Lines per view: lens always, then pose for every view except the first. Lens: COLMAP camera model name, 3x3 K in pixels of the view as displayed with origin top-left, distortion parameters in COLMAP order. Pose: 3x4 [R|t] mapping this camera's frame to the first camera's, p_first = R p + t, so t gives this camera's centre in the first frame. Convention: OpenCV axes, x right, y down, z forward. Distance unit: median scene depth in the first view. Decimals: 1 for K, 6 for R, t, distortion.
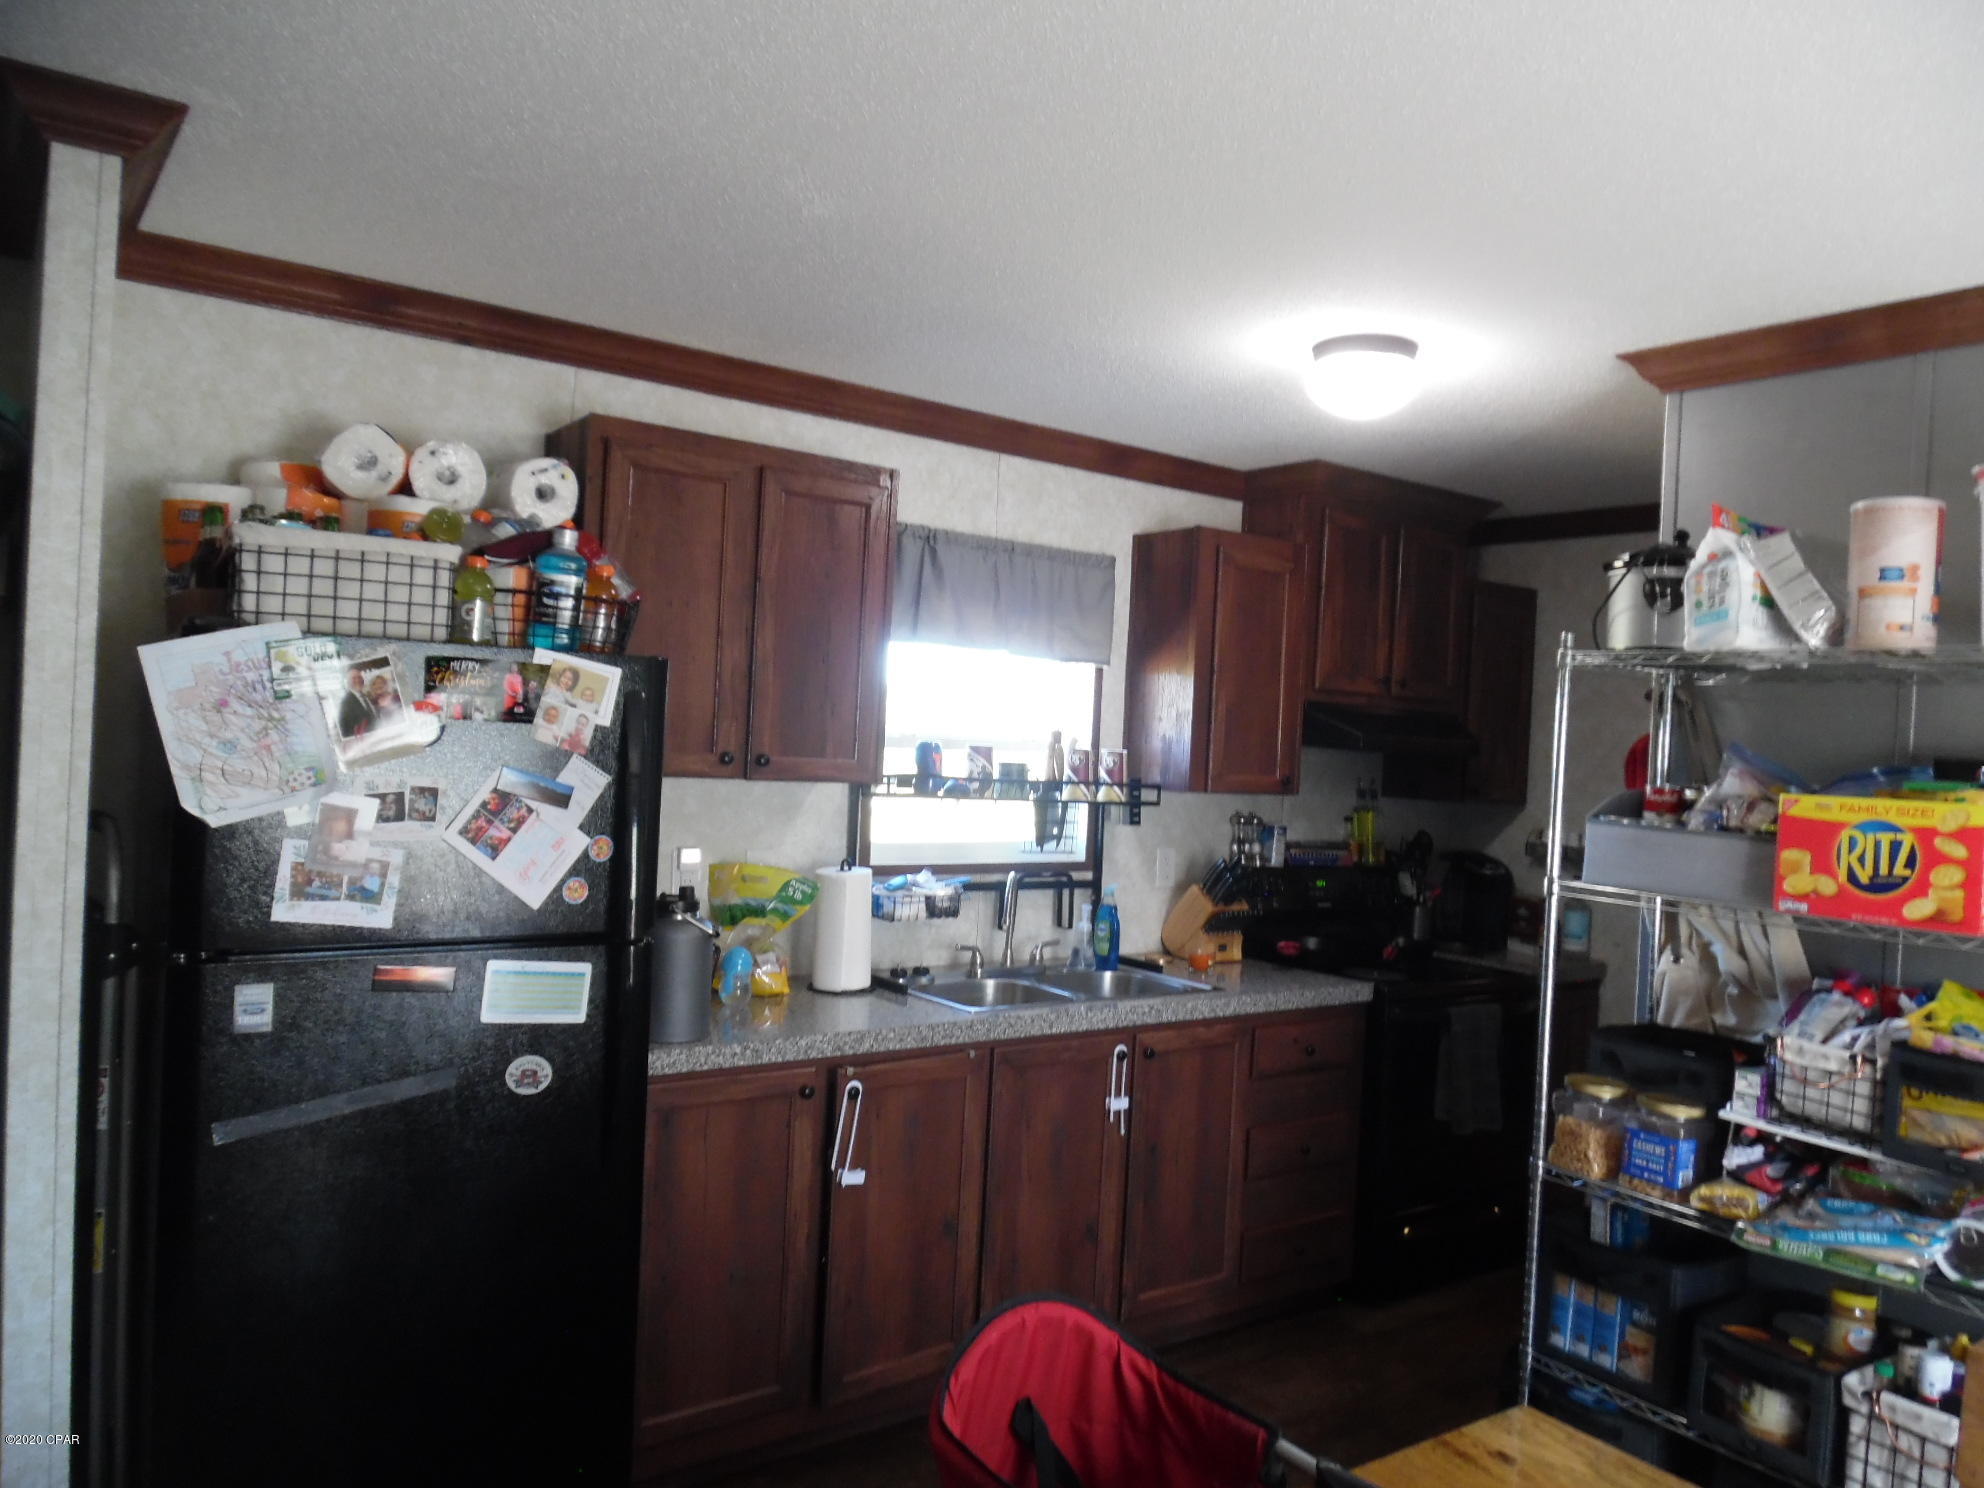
lens RADIAL K [[1417.8, 0, 992.0], [0, 1417.8, 744.0], [0, 0, 1]] dist [-0.008306, -0.006772]
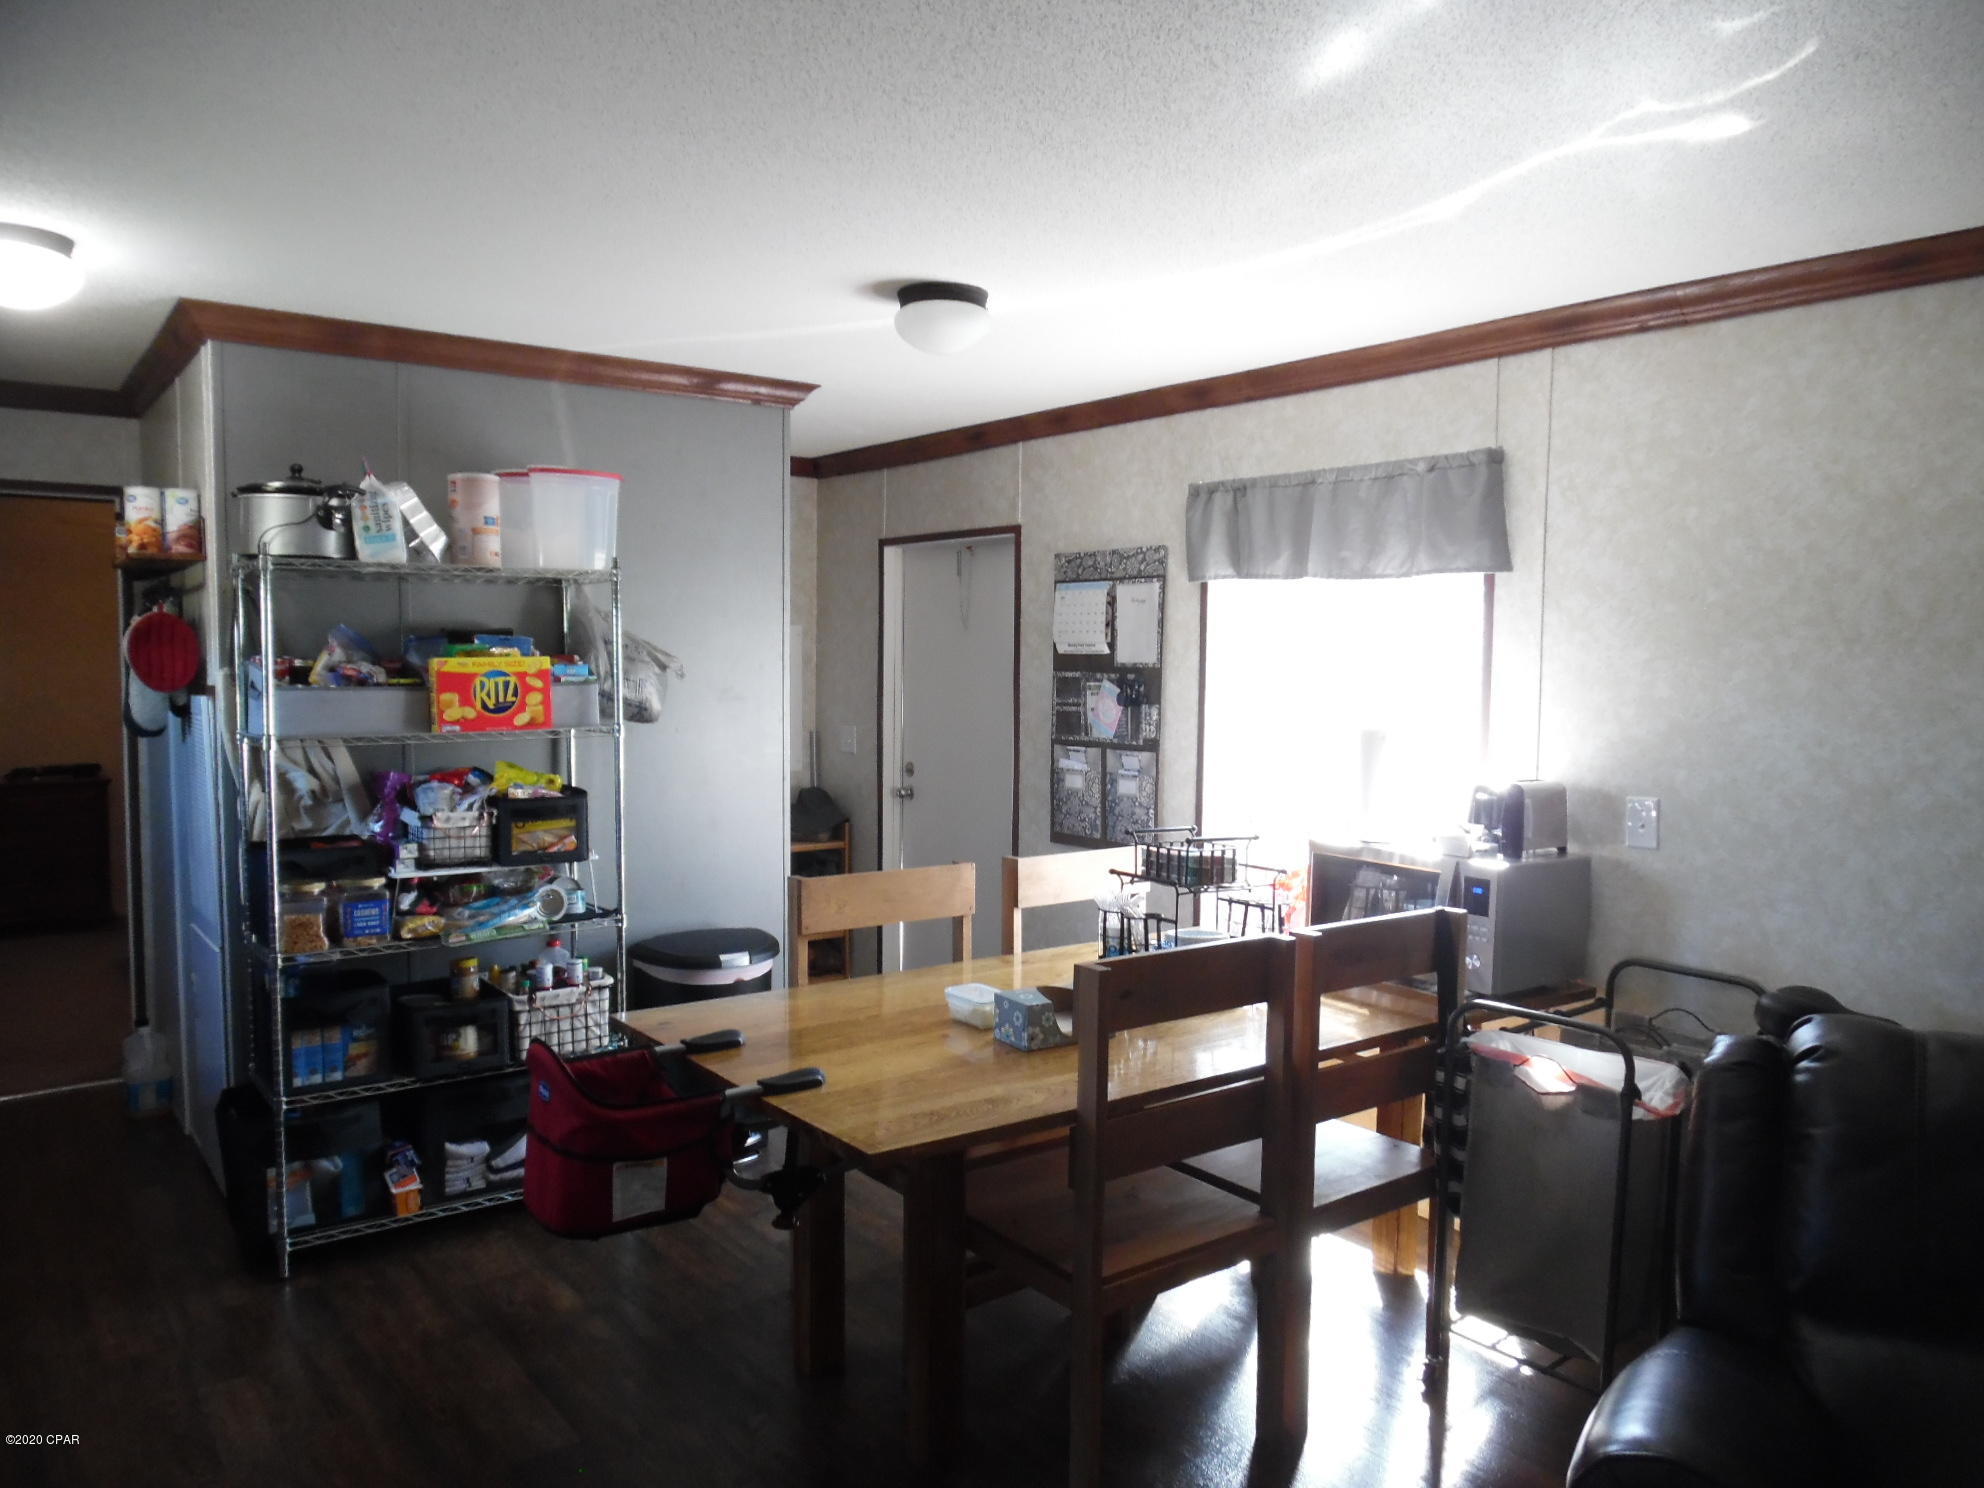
lens RADIAL K [[1414.2, 0, 992.0], [0, 1414.2, 744.0], [0, 0, 1]] dist [0.076180, -0.002545]
pose [[-0.021723, -0.127617, 0.991586, -1.041571], [0.000267, 0.991819, 0.127653, -0.072637], [-0.999764, 0.003037, -0.021511, 0.432924]]
